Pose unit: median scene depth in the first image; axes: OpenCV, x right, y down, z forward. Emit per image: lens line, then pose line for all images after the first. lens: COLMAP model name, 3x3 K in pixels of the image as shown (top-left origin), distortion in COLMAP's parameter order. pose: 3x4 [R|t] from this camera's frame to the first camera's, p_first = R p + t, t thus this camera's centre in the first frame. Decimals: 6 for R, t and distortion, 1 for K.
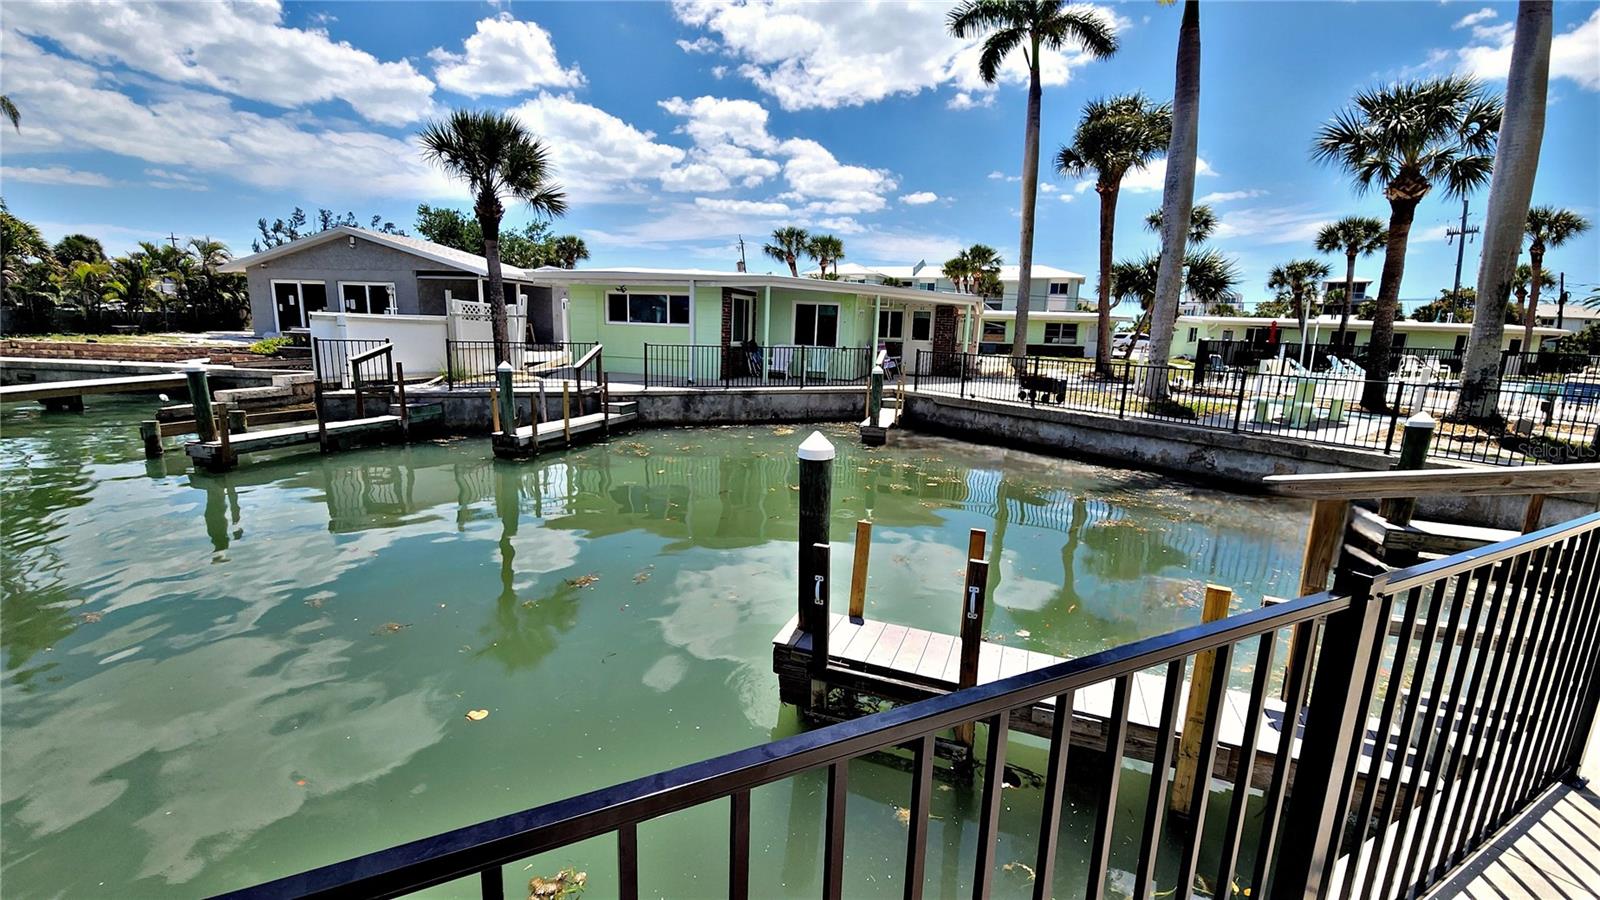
lens RADIAL K [[659.5, 0, 793.8], [0, 659.5, 456.5], [0, 0, 1]] dist [0.012031, -0.008996]
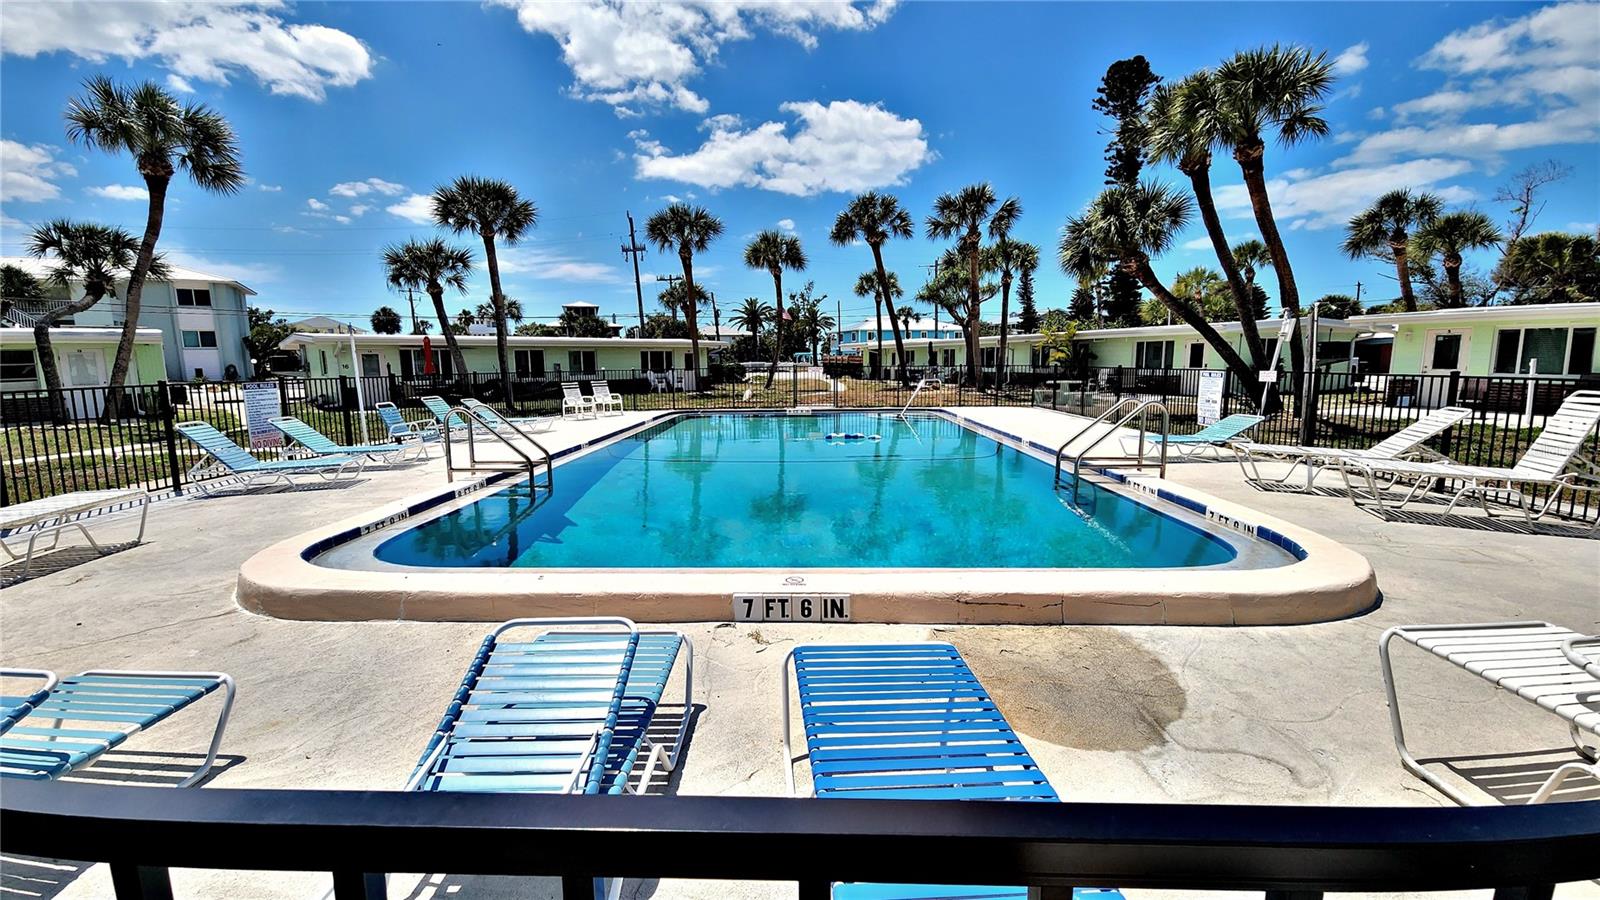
lens RADIAL K [[623.7, 0, 796.0], [0, 623.7, 445.4], [0, 0, 1]] dist [0.001022, -0.000979]
pose [[0.561663, -0.151393, 0.813397, 0.425360], [0.187222, 0.980871, 0.053284, -0.066081], [-0.805905, 0.122358, 0.579263, 0.370173]]
